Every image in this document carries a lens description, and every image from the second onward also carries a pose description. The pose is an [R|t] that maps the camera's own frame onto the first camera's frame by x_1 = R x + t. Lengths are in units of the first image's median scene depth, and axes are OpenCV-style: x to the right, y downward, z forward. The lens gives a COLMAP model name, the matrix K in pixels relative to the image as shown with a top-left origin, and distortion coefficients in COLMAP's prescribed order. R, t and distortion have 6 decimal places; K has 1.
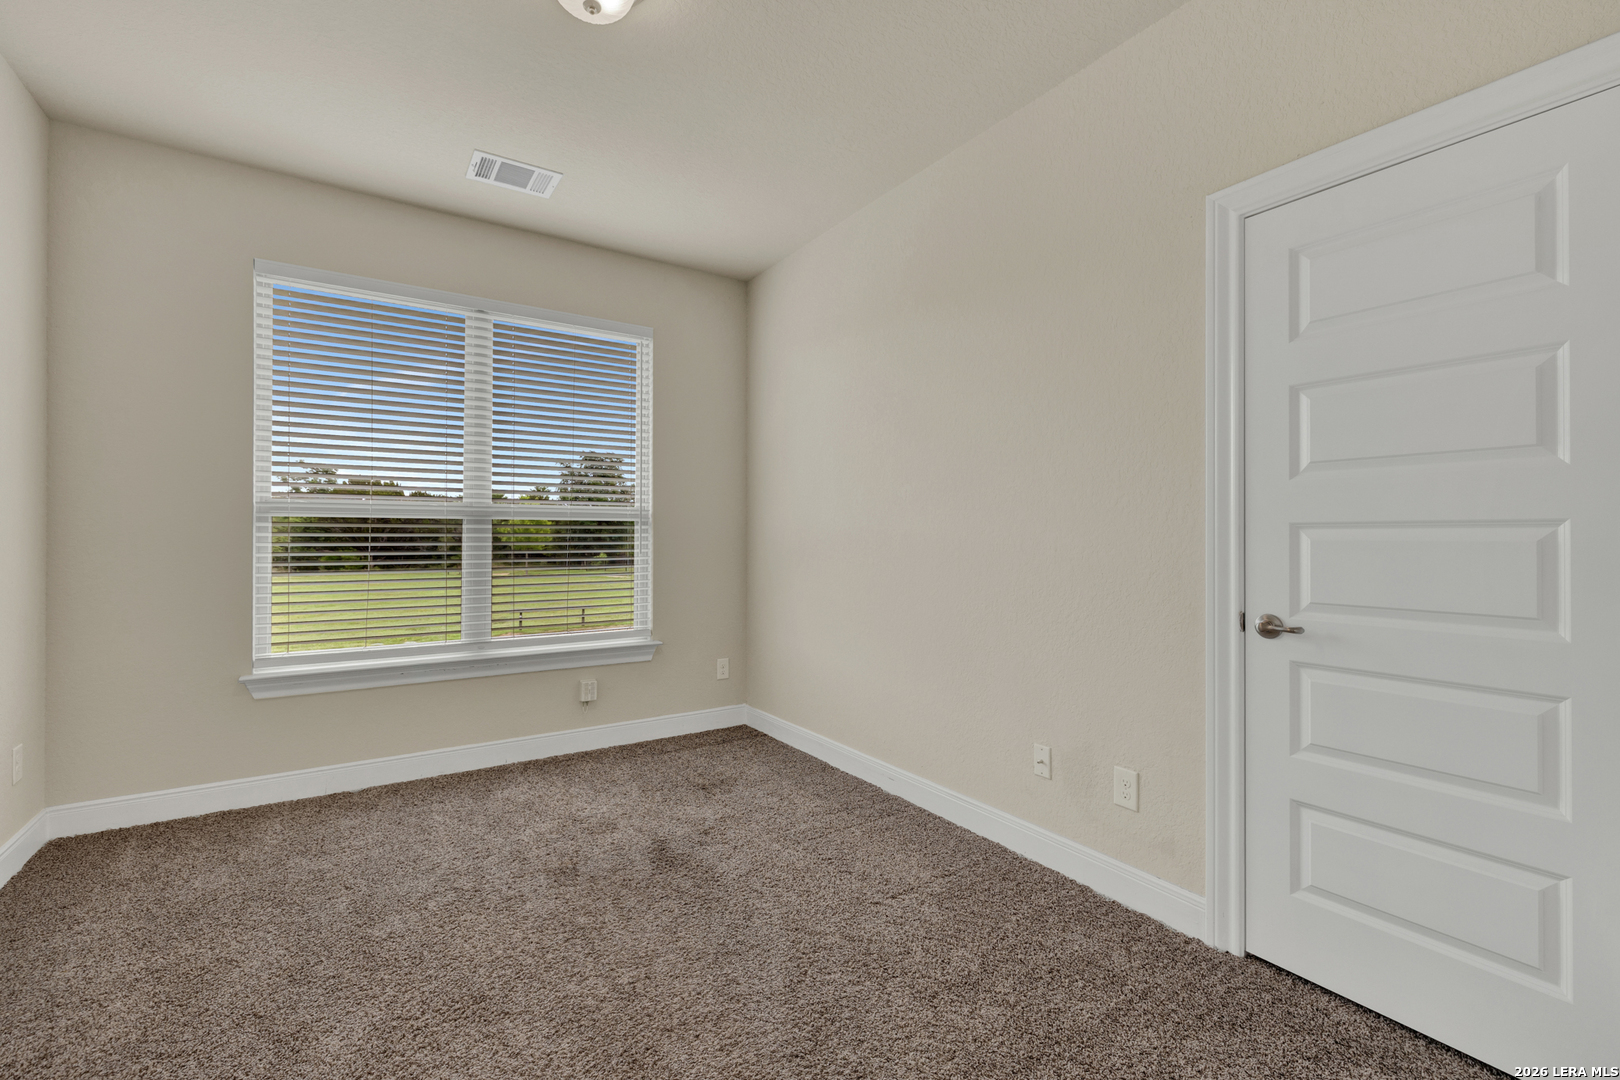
lens RADIAL K [[682.9, 0, 810.6], [0, 682.9, 533.1], [0, 0, 1]] dist [0.000468, 0.000136]
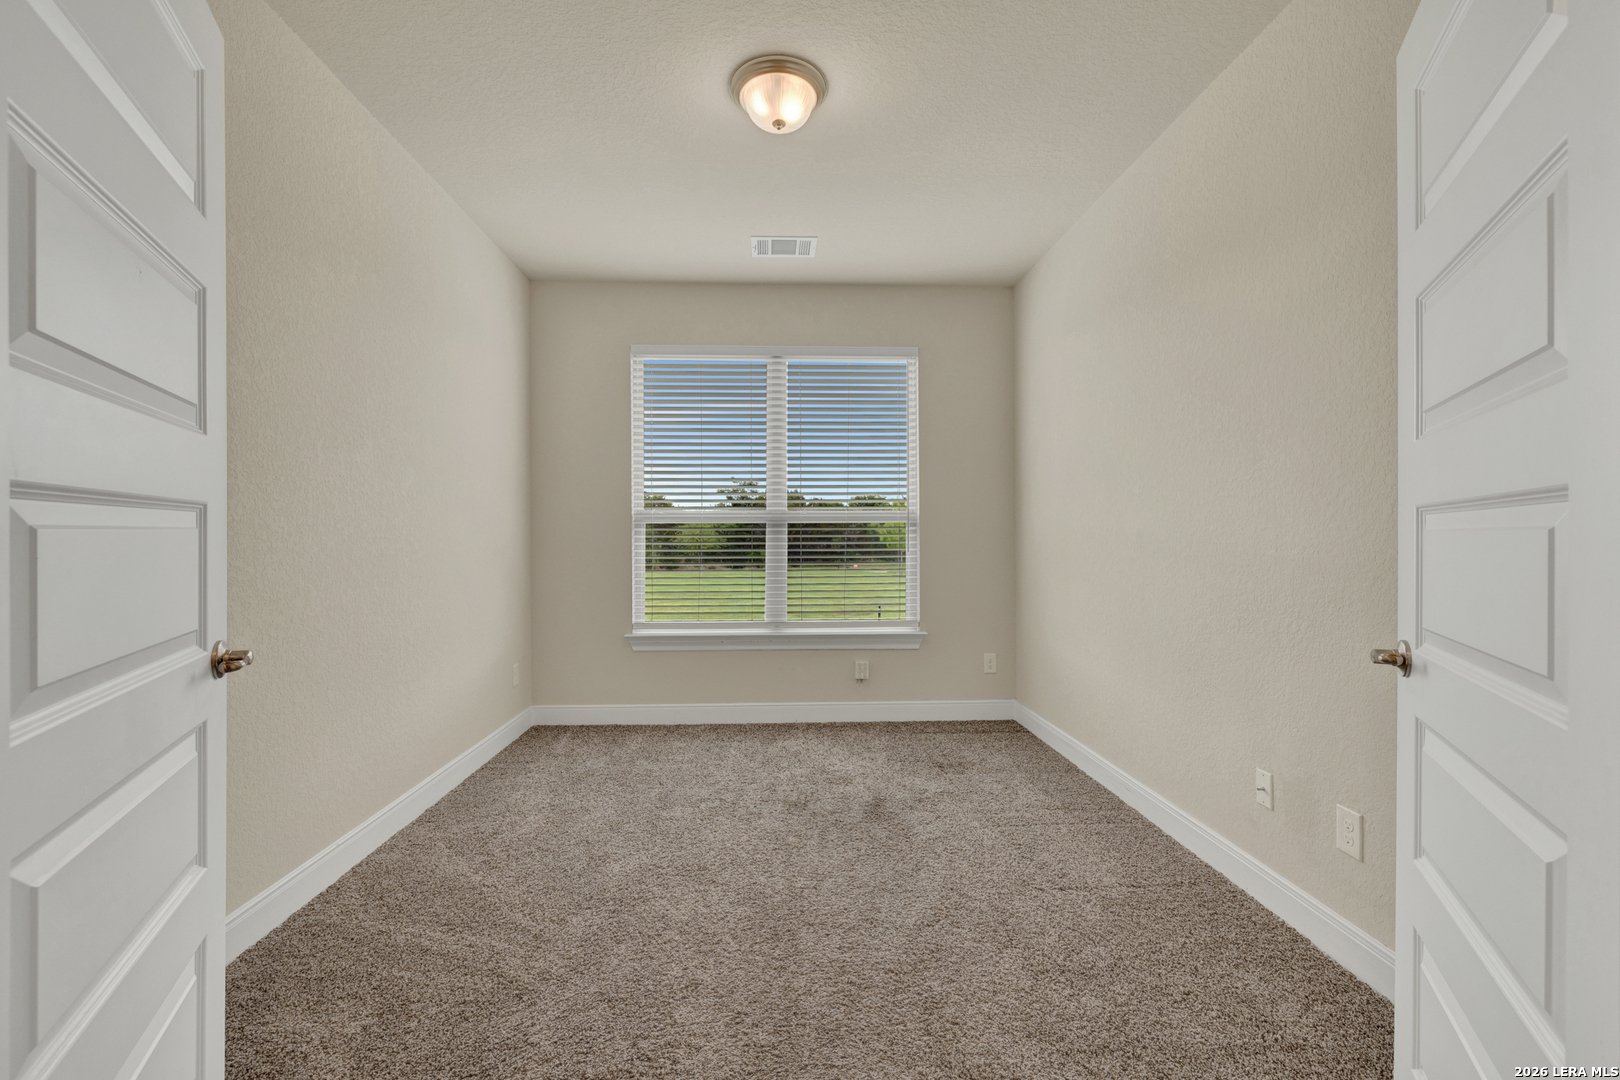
lens RADIAL K [[682.9, 0, 810.6], [0, 682.9, 535.5], [0, 0, 1]] dist [0.000468, 0.000136]
pose [[0.860135, -0.005976, -0.510031, 0.252156], [0.007920, 0.999967, 0.001640, 0.000092], [0.510004, -0.005450, 0.860155, -0.051298]]
